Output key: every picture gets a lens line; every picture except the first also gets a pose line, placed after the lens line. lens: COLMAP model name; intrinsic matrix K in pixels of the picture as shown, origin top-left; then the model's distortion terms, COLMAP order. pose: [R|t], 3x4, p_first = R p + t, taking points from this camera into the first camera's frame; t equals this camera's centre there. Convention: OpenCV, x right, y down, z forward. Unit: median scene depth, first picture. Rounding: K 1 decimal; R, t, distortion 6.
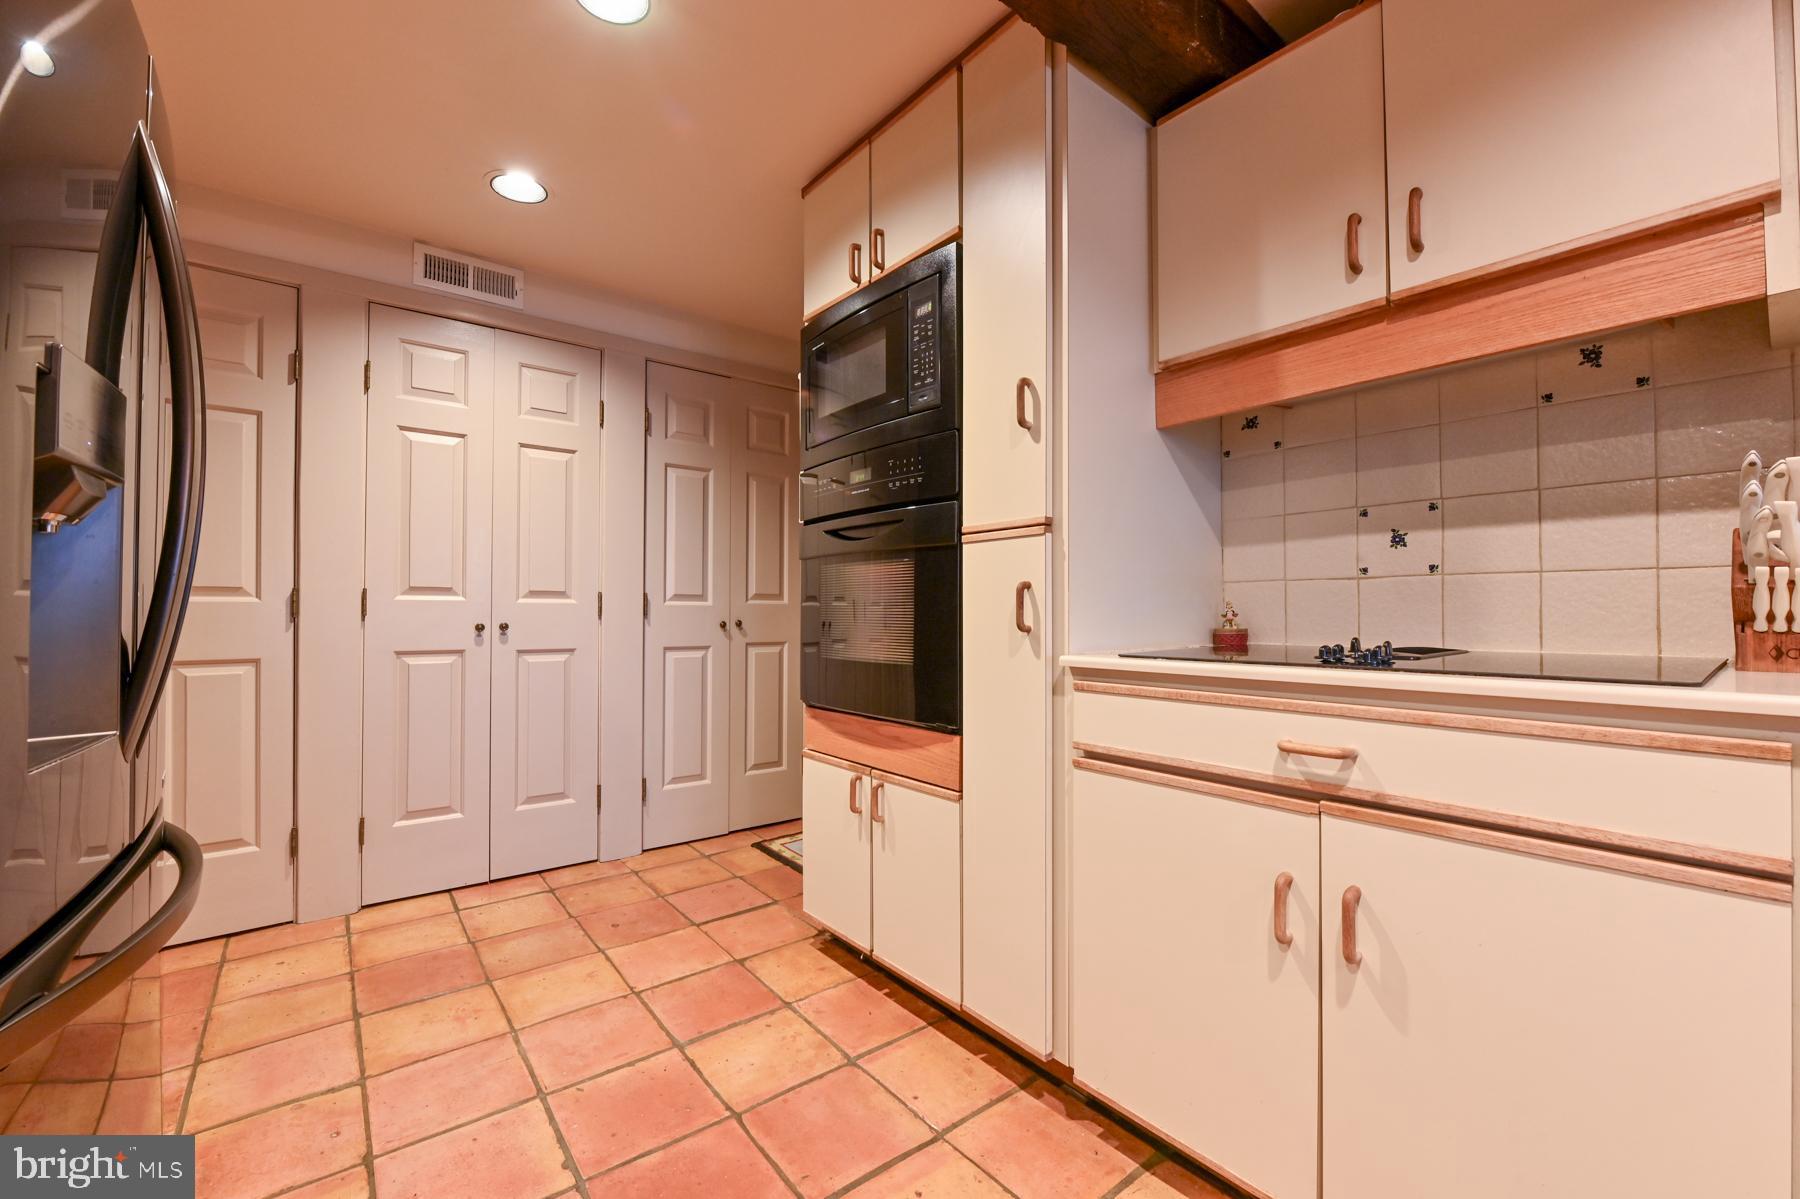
lens RADIAL K [[727.6, 0, 899.4], [0, 727.6, 605.6], [0, 0, 1]] dist [-0.007529, -0.000210]
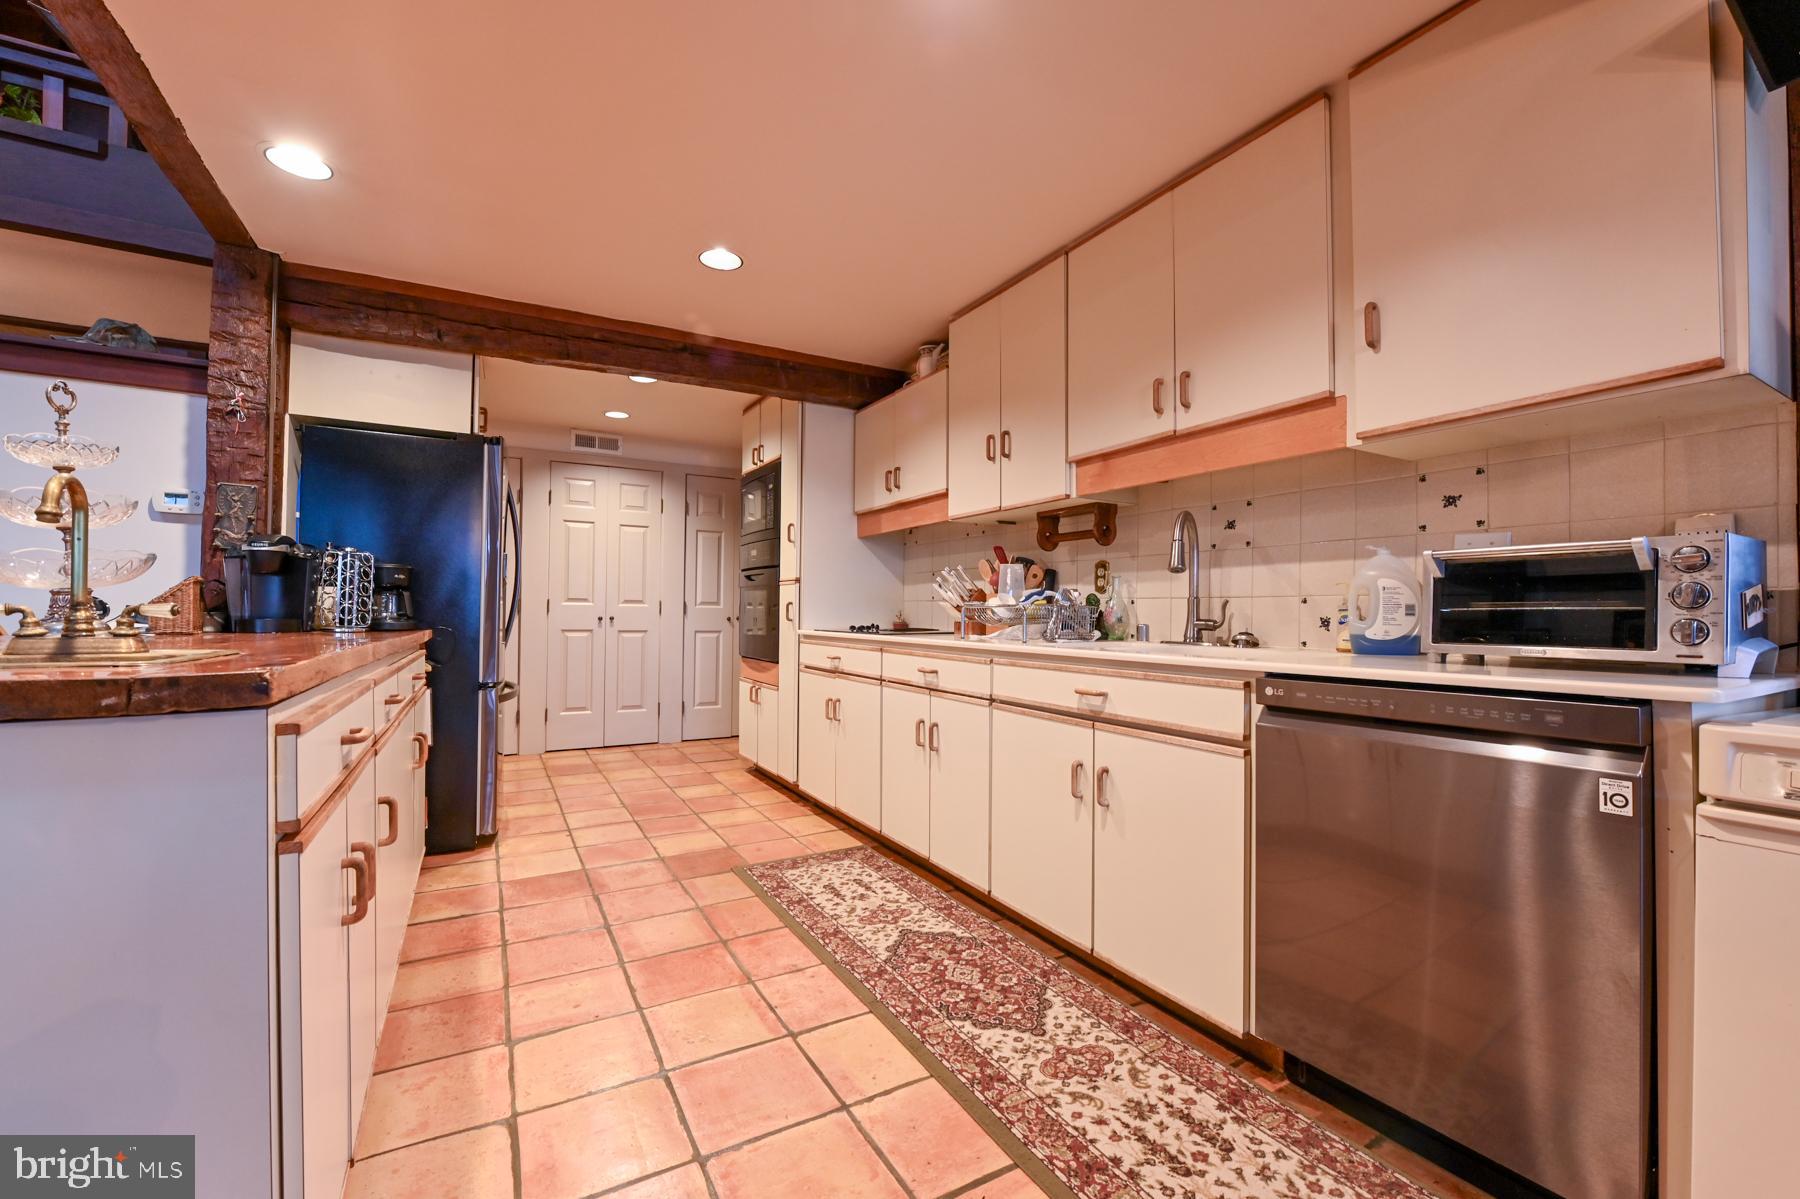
lens RADIAL K [[735.9, 0, 902.7], [0, 735.9, 605.7], [0, 0, 1]] dist [-0.001671, -0.000090]
pose [[0.988766, 0.008014, -0.149257, 0.583827], [-0.007814, 0.999968, 0.001924, -0.016588], [0.149268, -0.000736, 0.988797, -0.936909]]
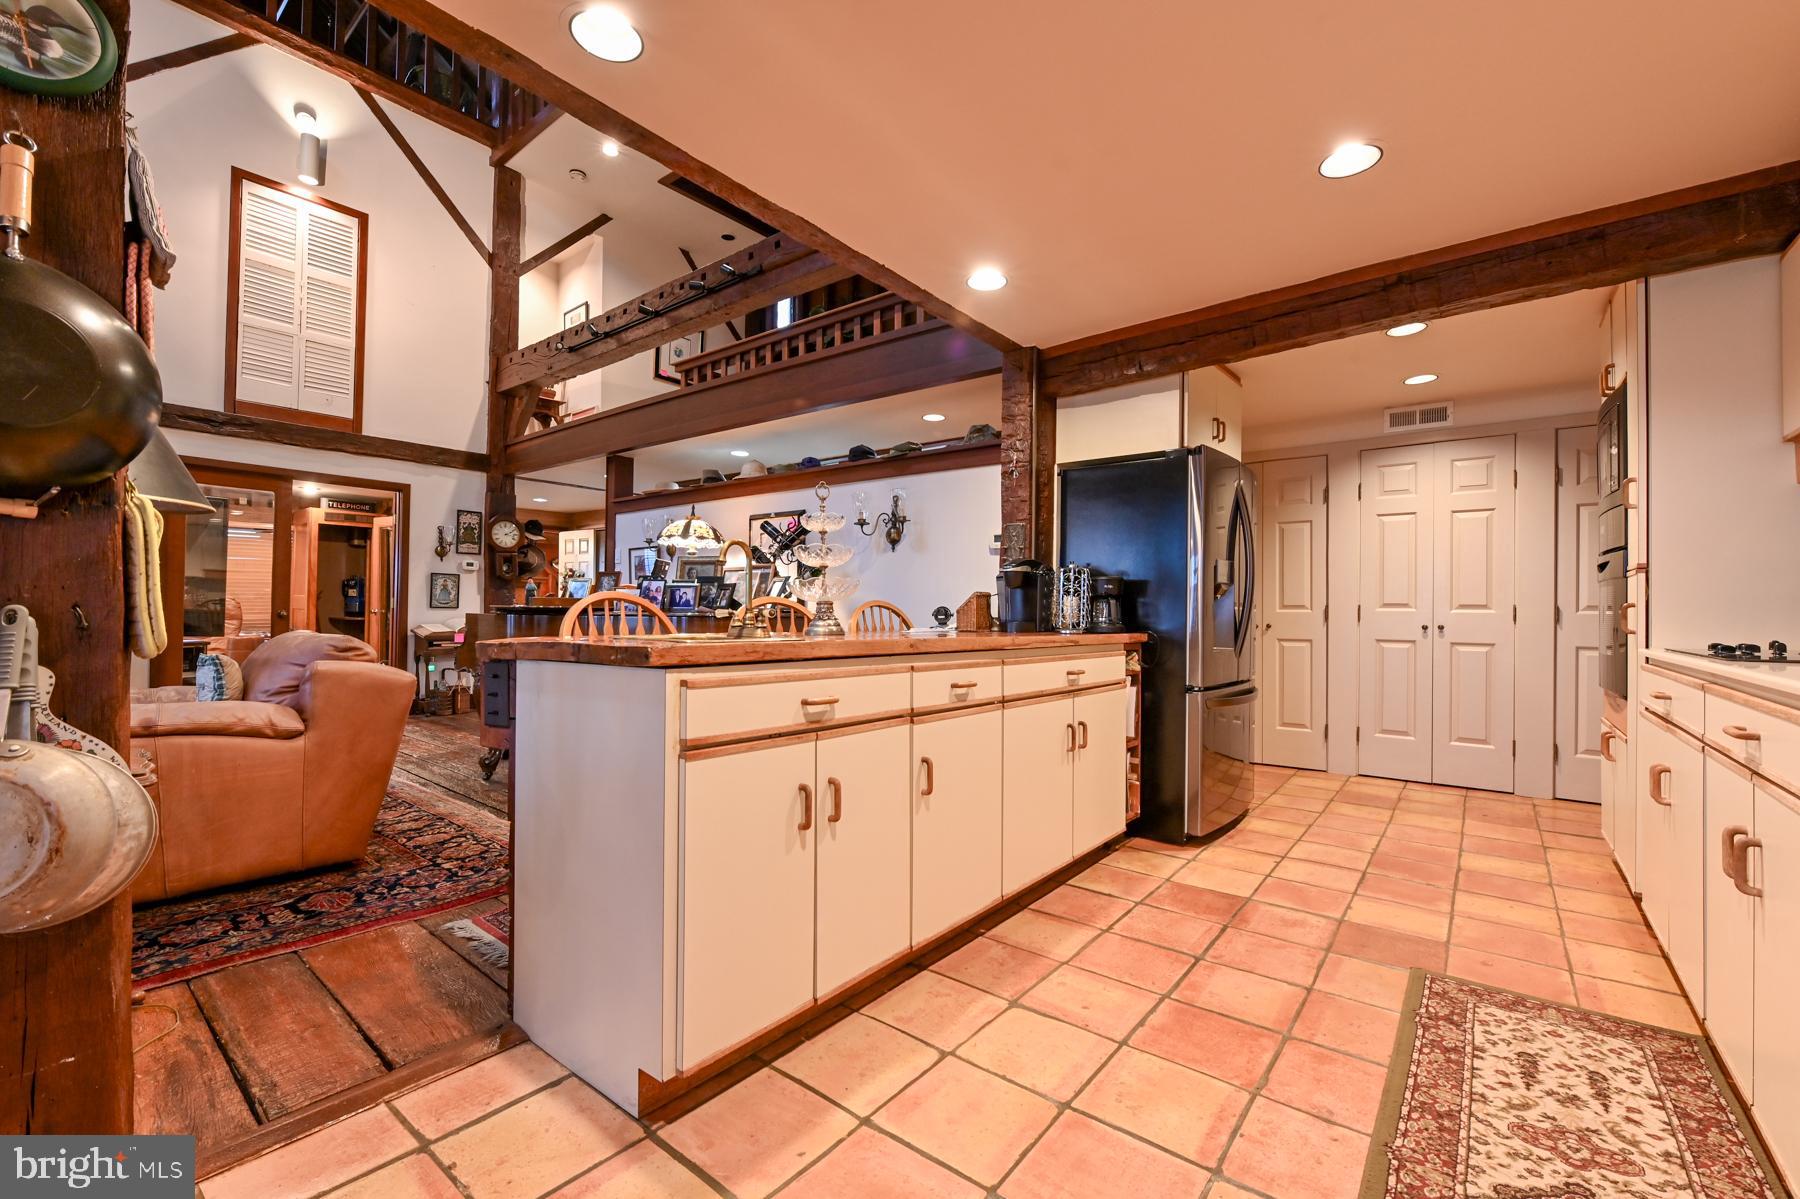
lens RADIAL K [[747.3, 0, 899.4], [0, 747.3, 604.5], [0, 0, 1]] dist [-0.007562, -0.000339]
pose [[0.227535, -0.007402, -0.973742, 0.859977], [0.001208, 0.999972, -0.007320, -0.011785], [0.973769, 0.000489, 0.227538, -0.591686]]
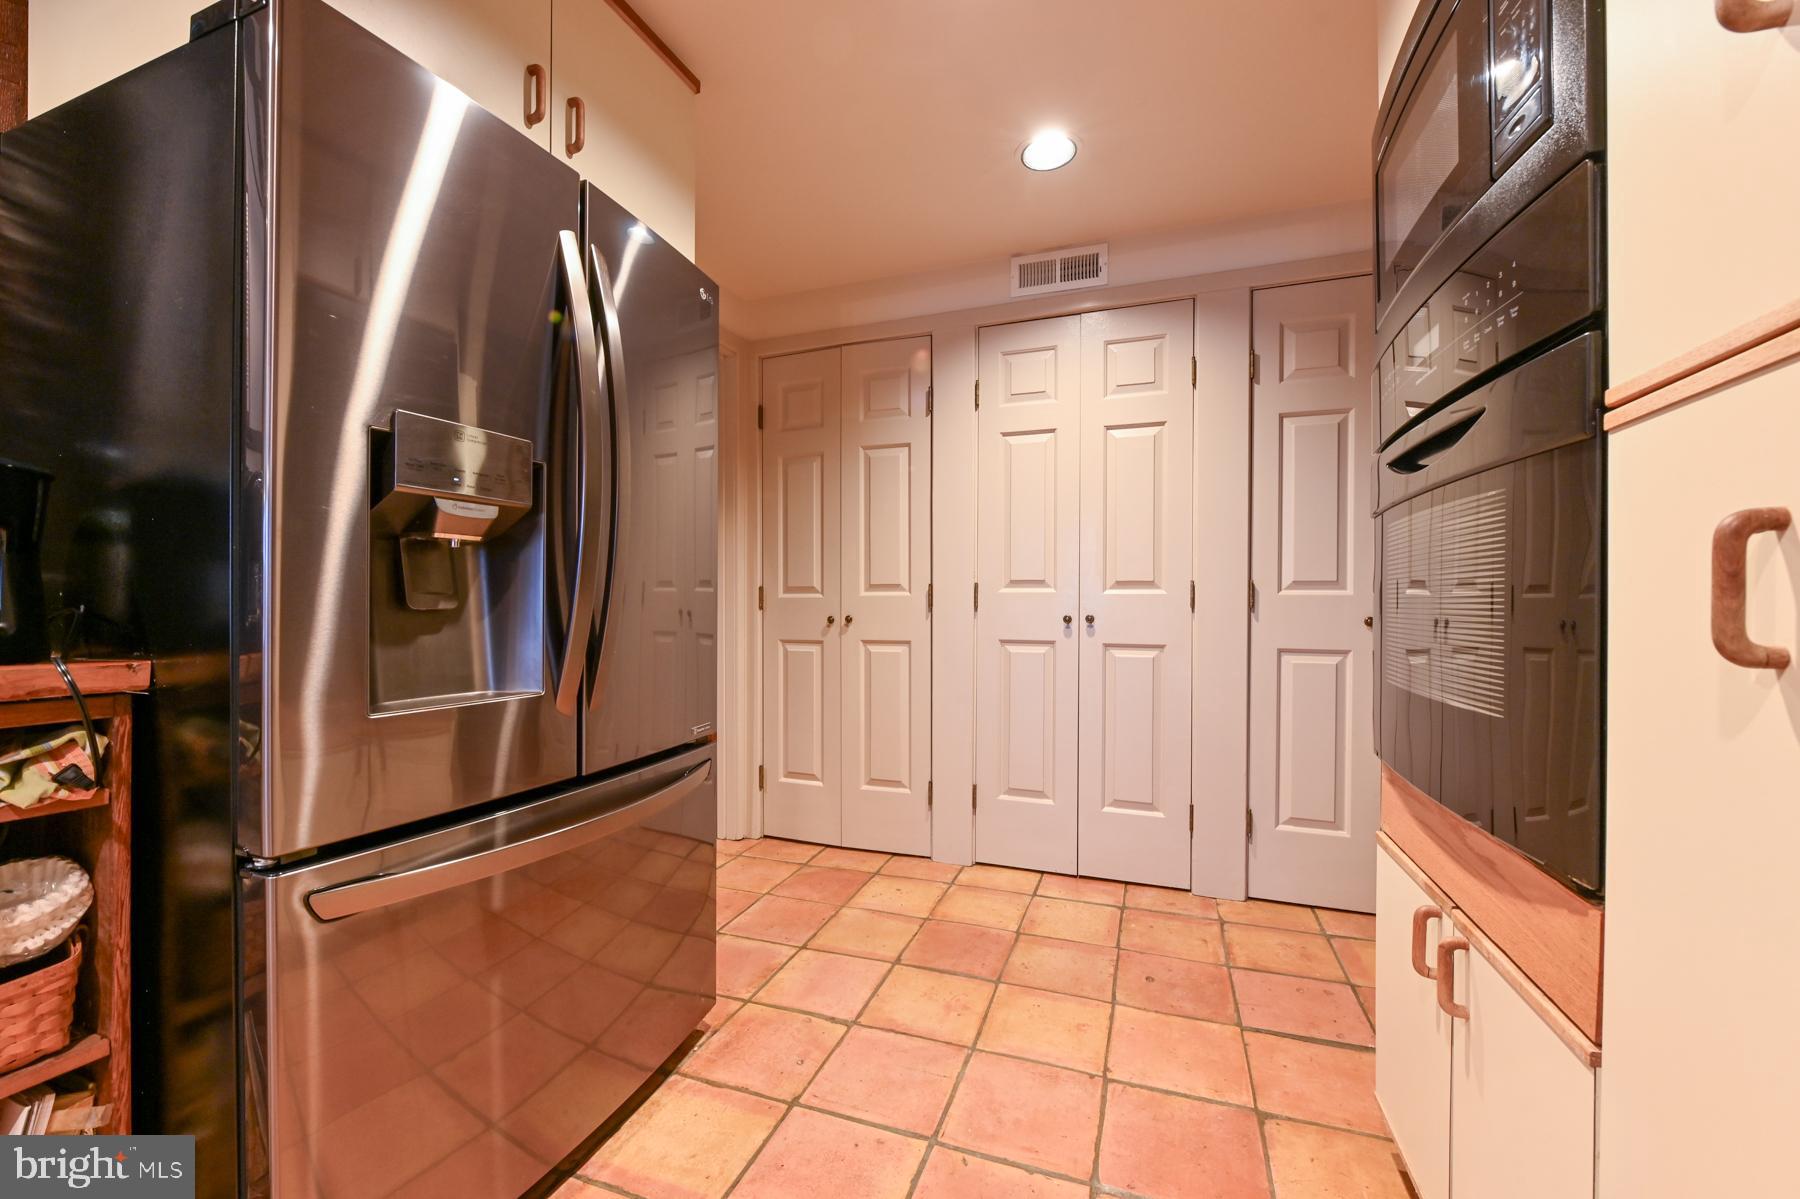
lens RADIAL K [[711.6, 0, 895.6], [0, 711.6, 605.1], [0, 0, 1]] dist [-0.007883, -0.000491]
pose [[0.525342, 0.002430, -0.850888, 0.139376], [0.006445, 0.999956, 0.006835, 0.002735], [0.850867, -0.009075, 0.525303, 0.306554]]
